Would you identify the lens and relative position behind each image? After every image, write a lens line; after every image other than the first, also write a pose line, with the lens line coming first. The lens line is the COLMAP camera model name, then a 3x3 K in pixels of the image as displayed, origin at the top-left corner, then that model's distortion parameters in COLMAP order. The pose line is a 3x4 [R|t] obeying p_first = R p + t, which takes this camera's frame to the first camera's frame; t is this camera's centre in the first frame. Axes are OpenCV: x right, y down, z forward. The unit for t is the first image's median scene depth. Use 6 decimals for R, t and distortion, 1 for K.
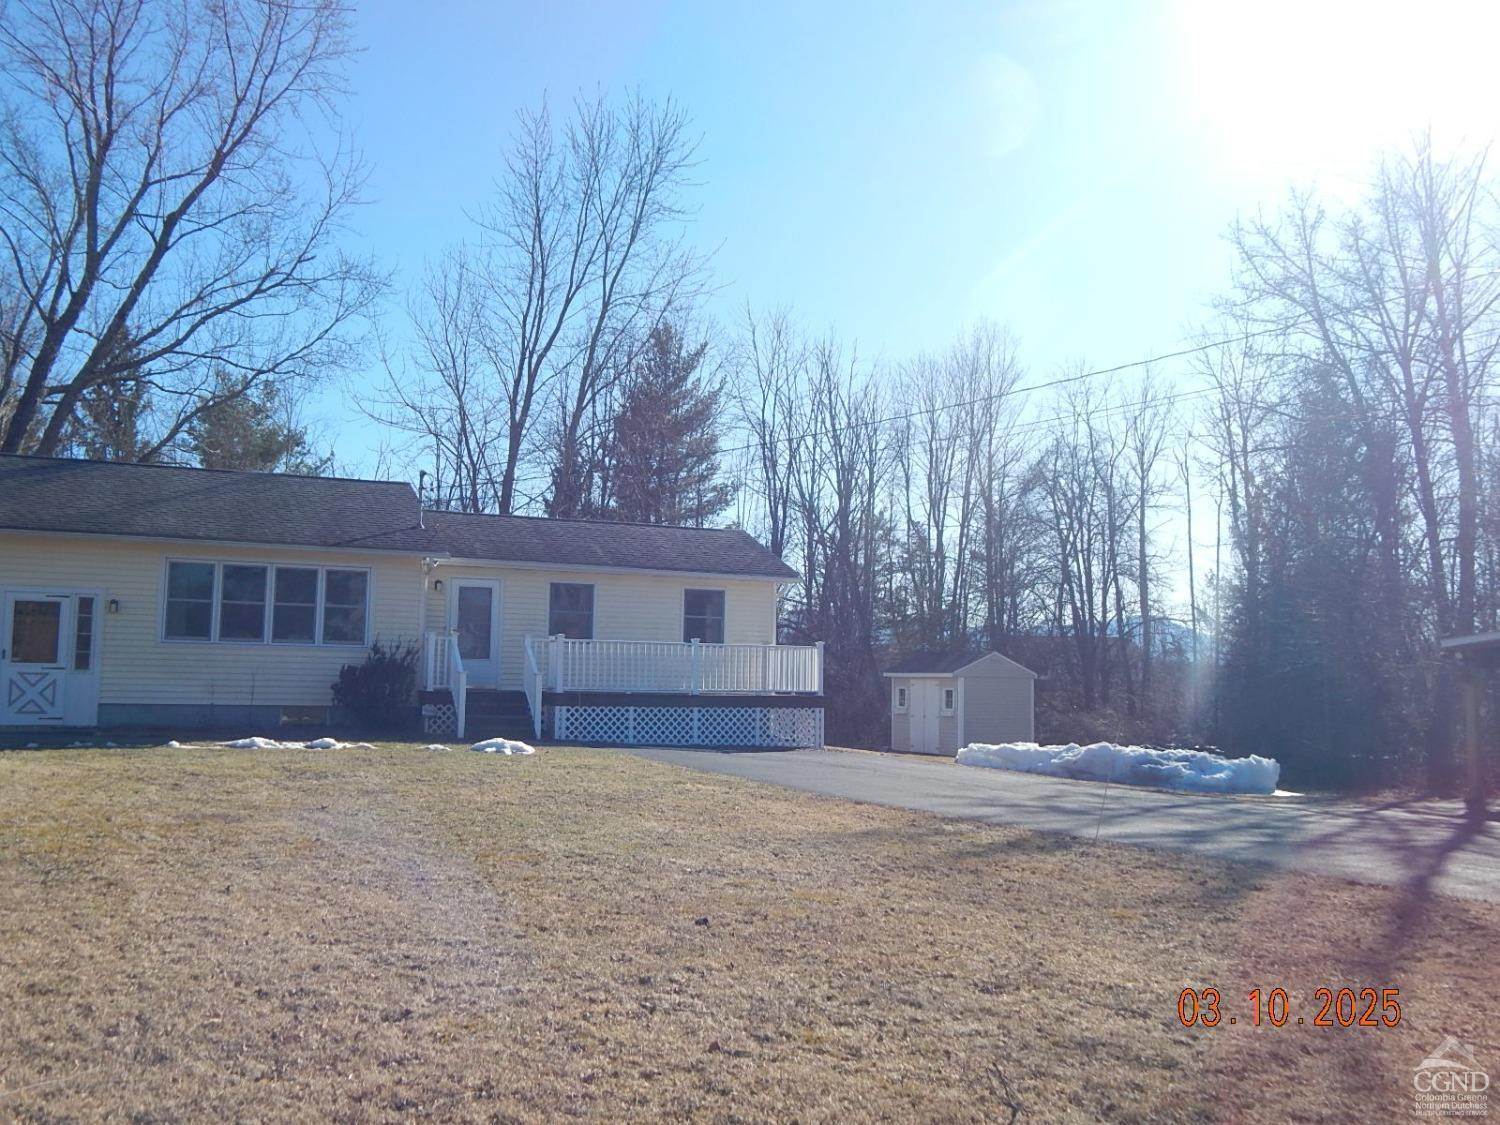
lens RADIAL K [[1334.8, 0, 755.5], [0, 1334.8, 559.2], [0, 0, 1]] dist [-0.012799, -0.010370]
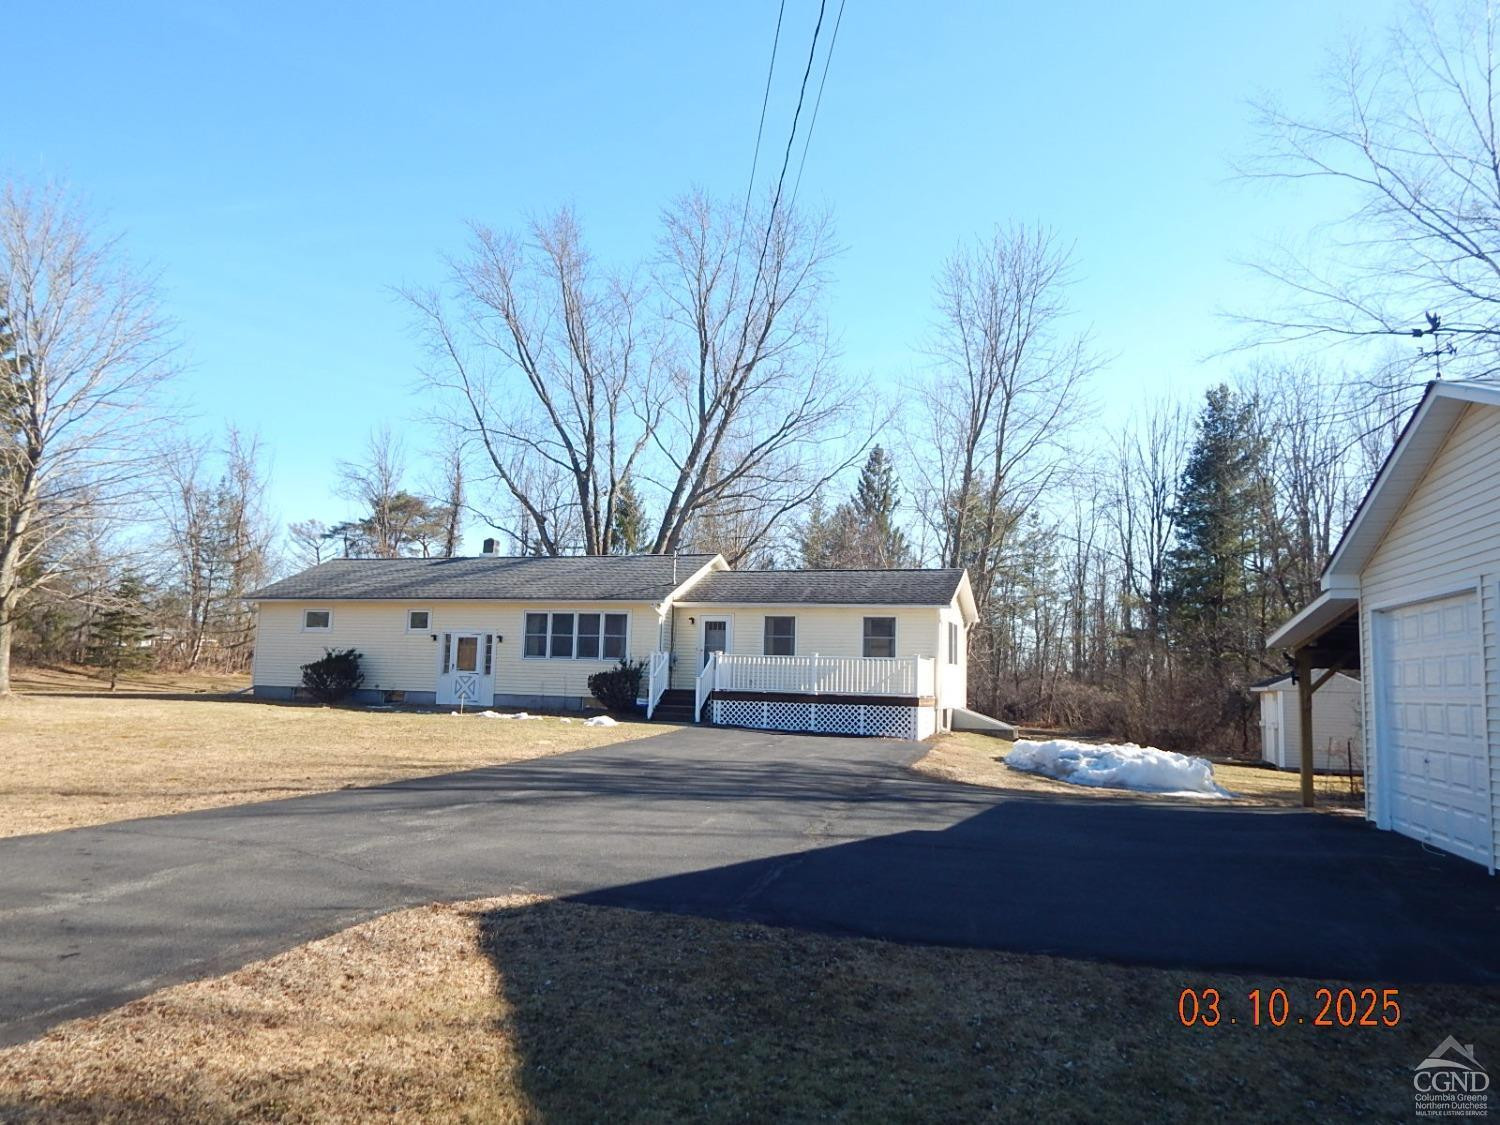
lens RADIAL K [[1084.8, 0, 754.3], [0, 1084.8, 563.3], [0, 0, 1]] dist [-0.001479, -0.006935]
pose [[0.725294, -0.071007, -0.684767, 0.437623], [0.046689, 0.997450, -0.053979, 0.016116], [0.686854, 0.007180, 0.726760, 0.097588]]
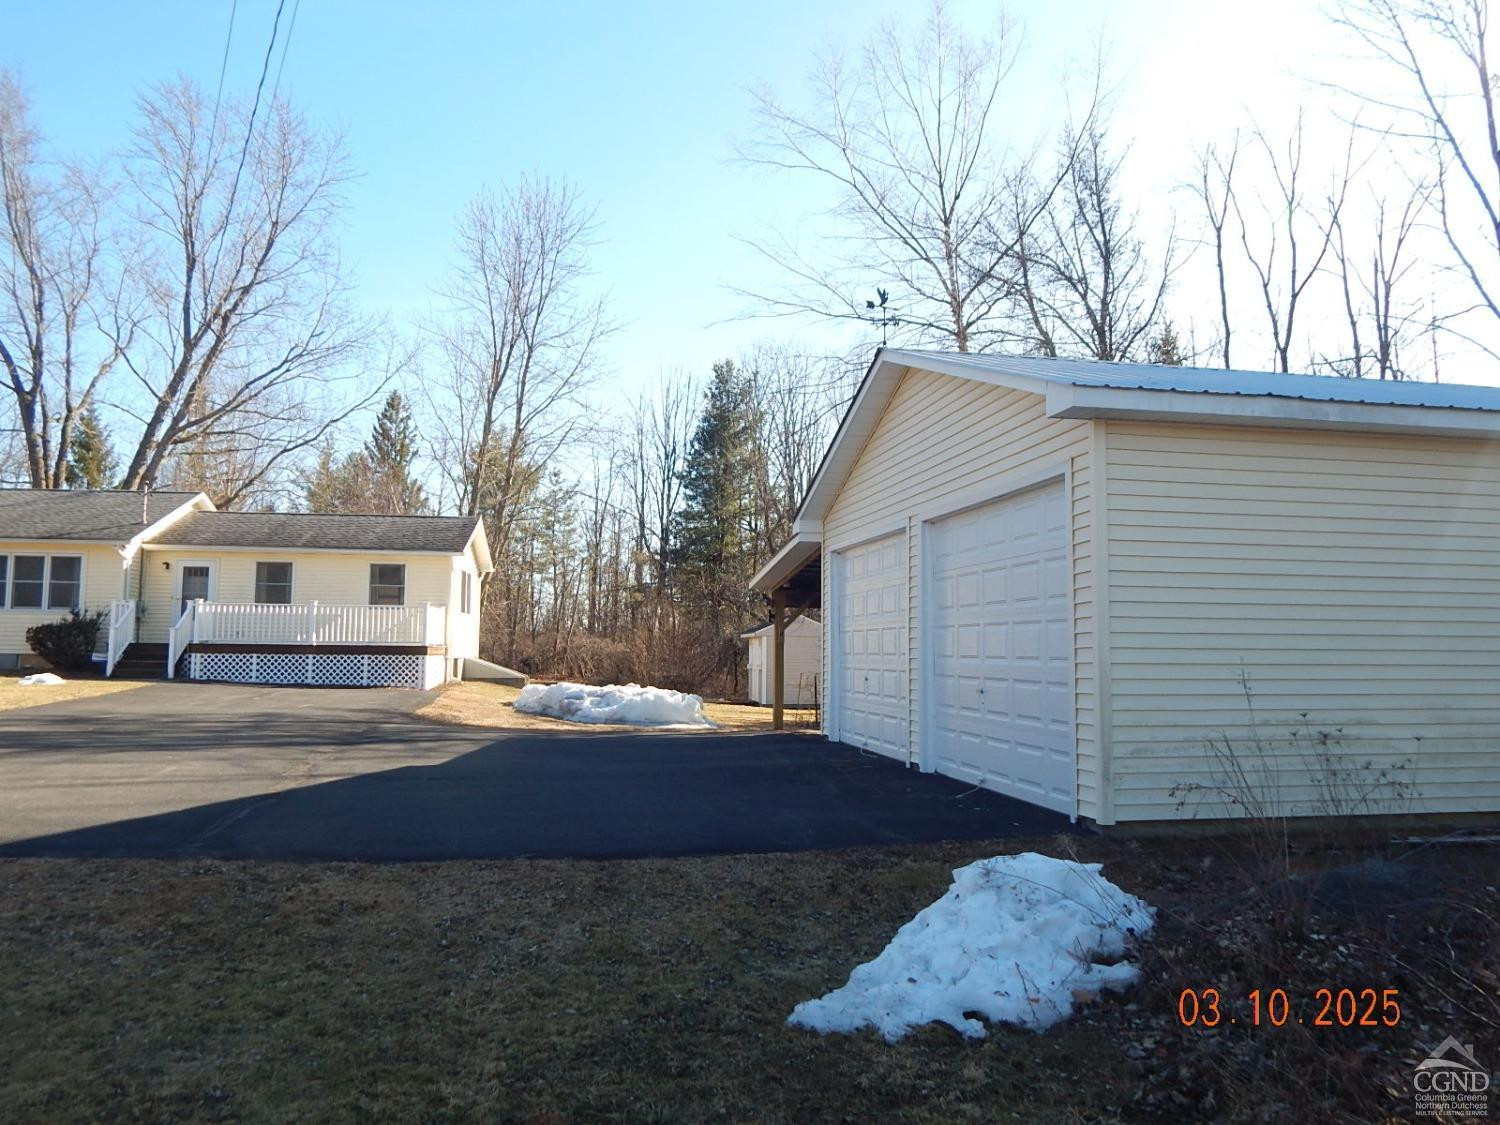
lens RADIAL K [[1082.1, 0, 753.3], [0, 1082.1, 560.2], [0, 0, 1]] dist [-0.001753, -0.009455]
pose [[0.947170, -0.033422, -0.318985, 0.441406], [0.034460, 0.999403, -0.002390, 0.024429], [0.318875, -0.008728, 0.947757, 0.101416]]
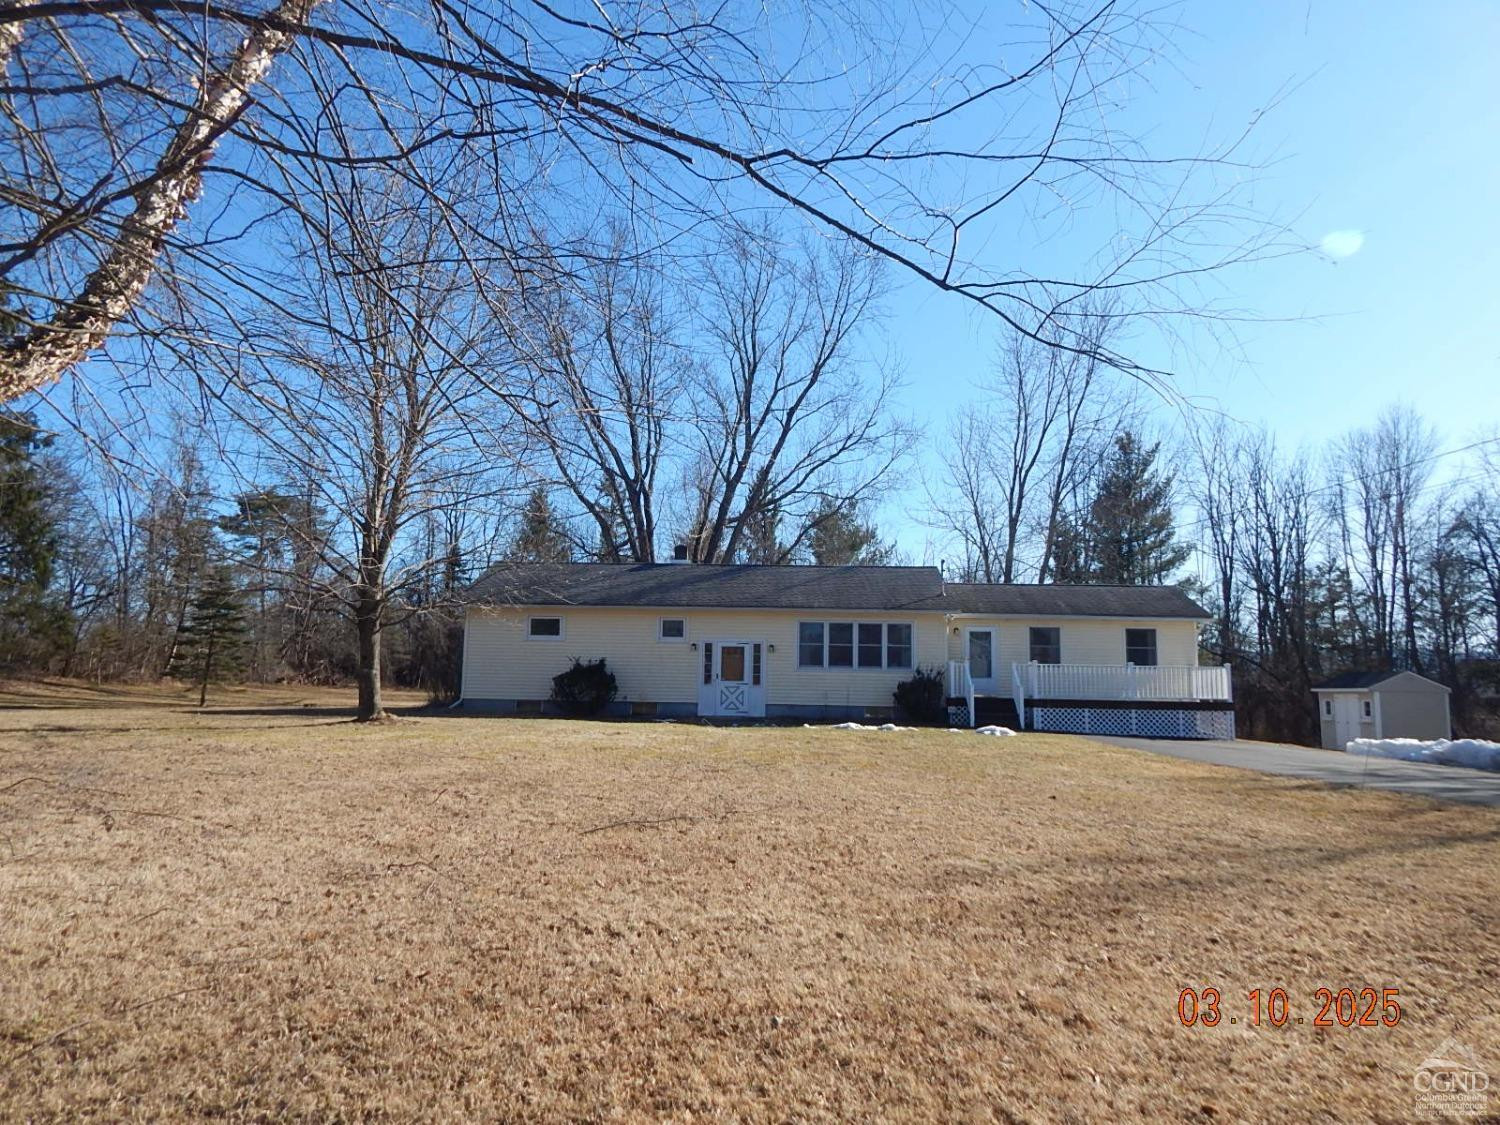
lens RADIAL K [[987.0, 0, 755.6], [0, 987.0, 557.8], [0, 0, 1]] dist [0.001766, -0.005009]
pose [[0.896476, -0.060247, -0.438977, 0.044626], [0.037123, 0.997442, -0.061081, -0.002818], [0.441534, 0.038462, 0.896420, -0.103965]]
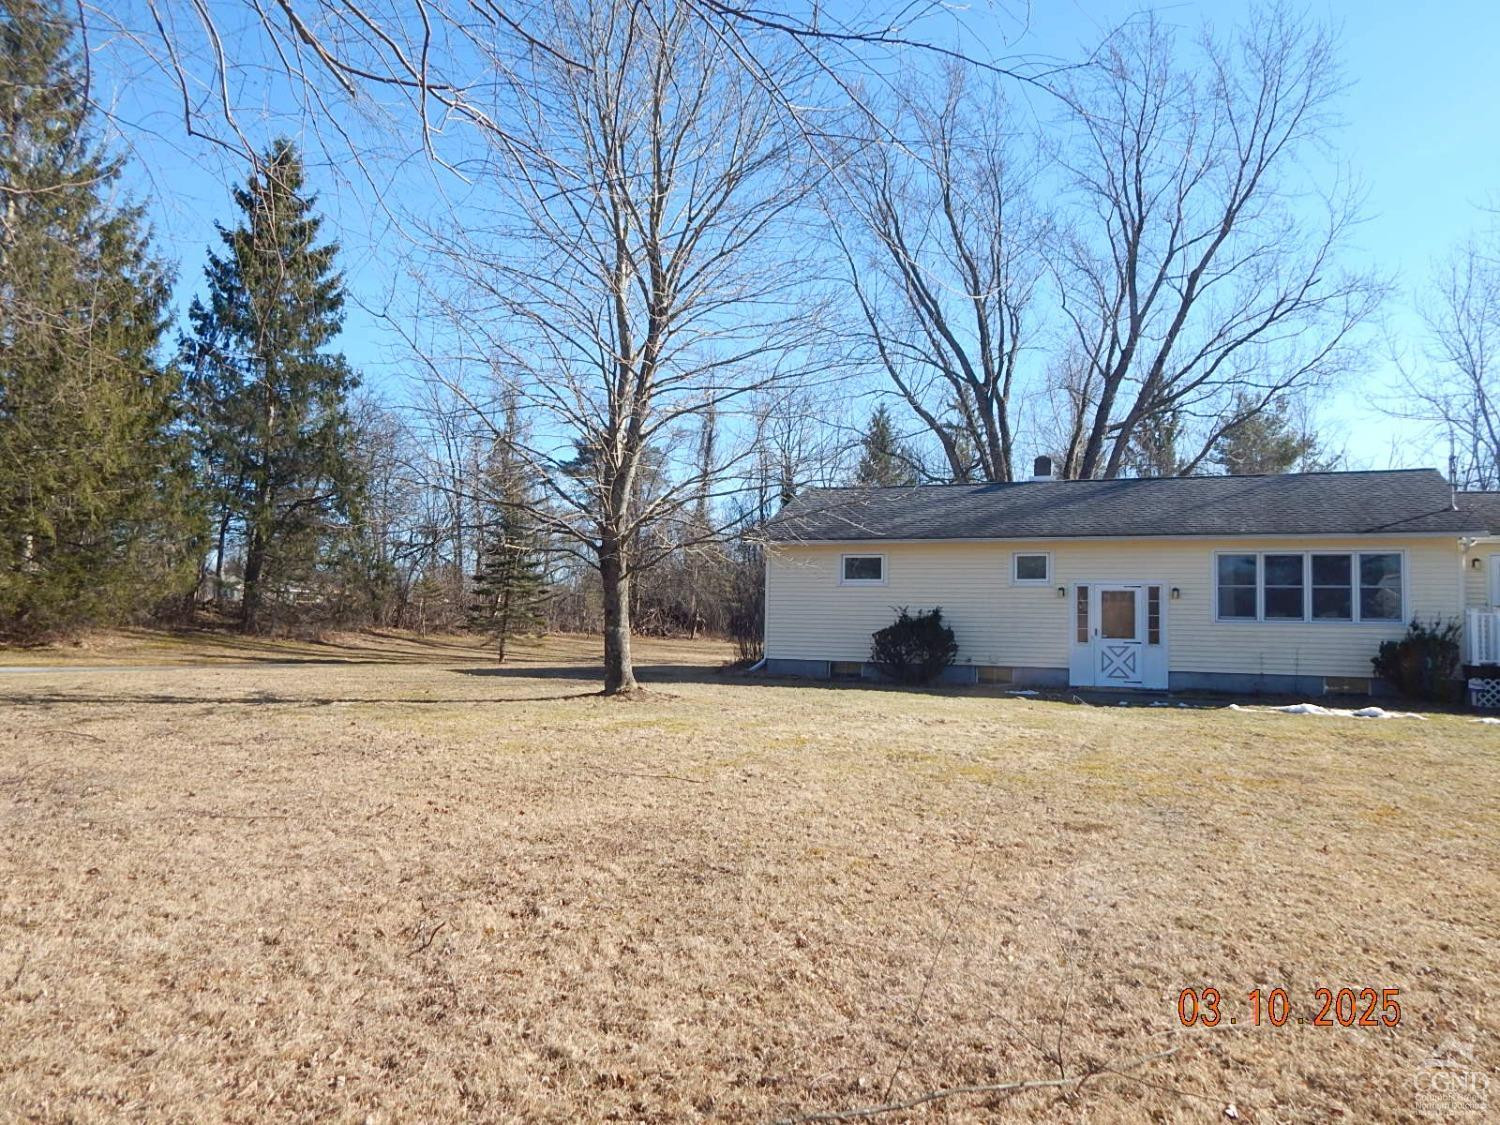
lens RADIAL K [[1082.1, 0, 753.3], [0, 1082.1, 560.2], [0, 0, 1]] dist [-0.001753, -0.009455]
pose [[0.690607, -0.048655, -0.721591, -0.013507], [0.054553, 0.998397, -0.015109, -0.000669], [0.721169, -0.028931, 0.692154, 0.009244]]
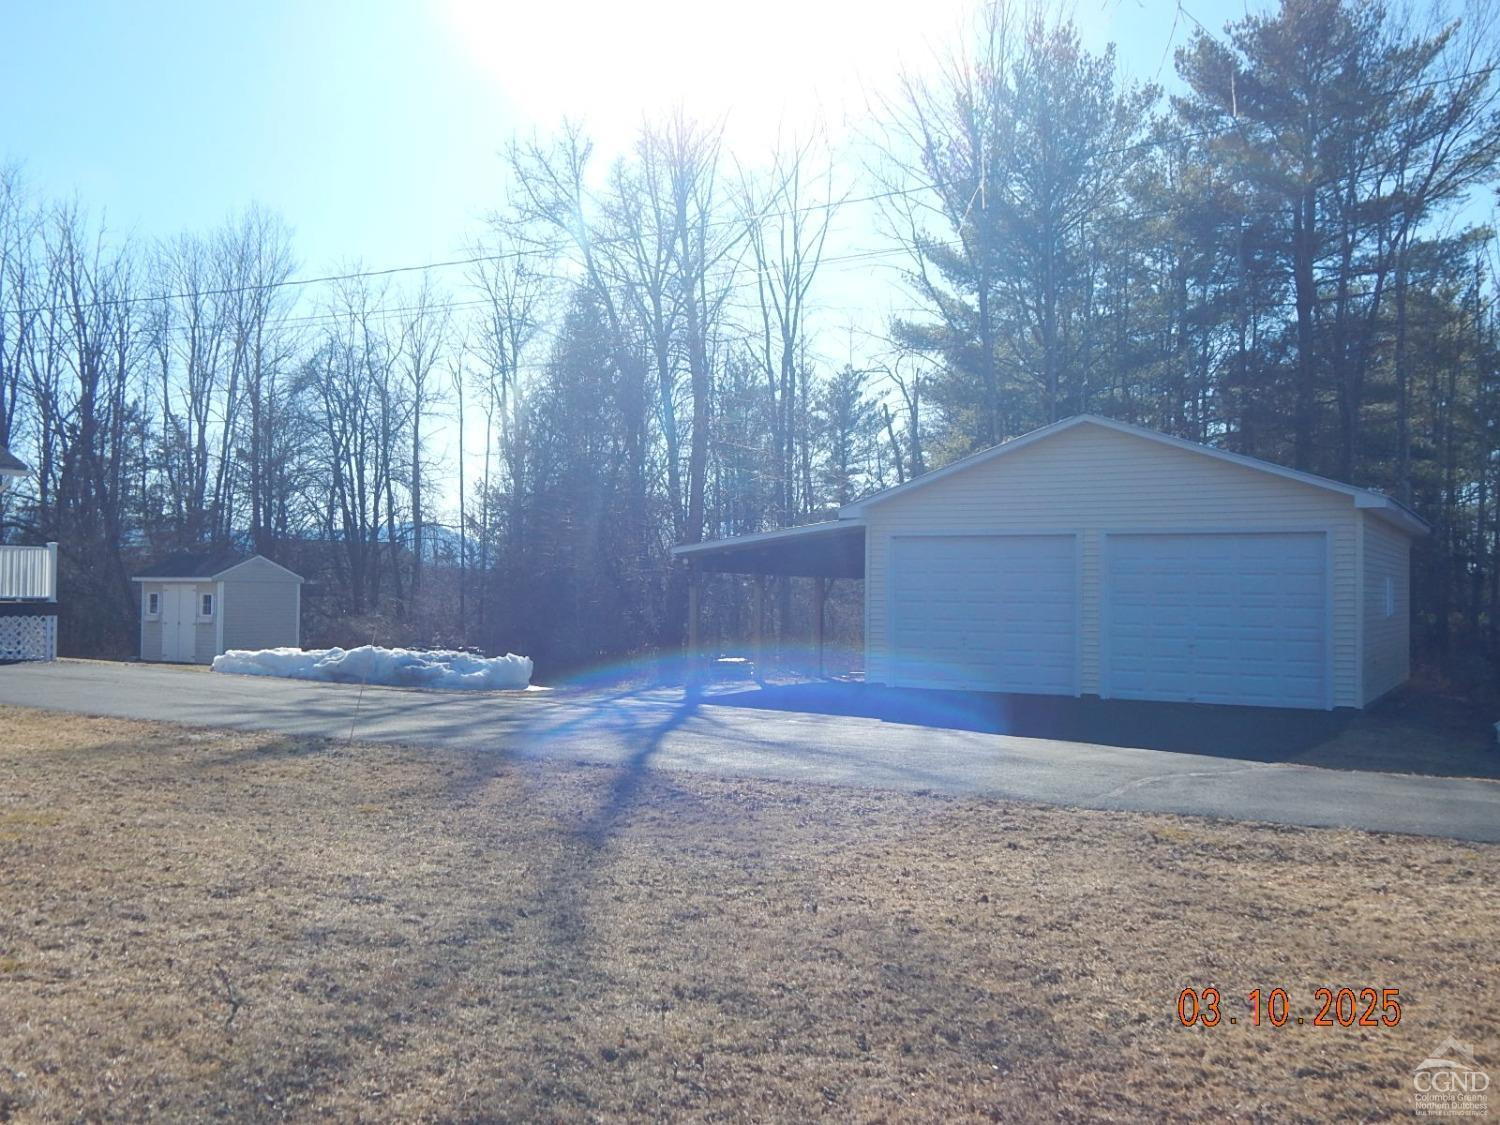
lens RADIAL K [[1332.1, 0, 742.1], [0, 1332.1, 554.1], [0, 0, 1]] dist [0.010144, -0.031549]
pose [[0.867103, 0.007052, 0.498079, 0.002626], [-0.040534, 0.997583, 0.056440, 0.000222], [-0.496477, -0.069129, 0.865293, -0.004185]]
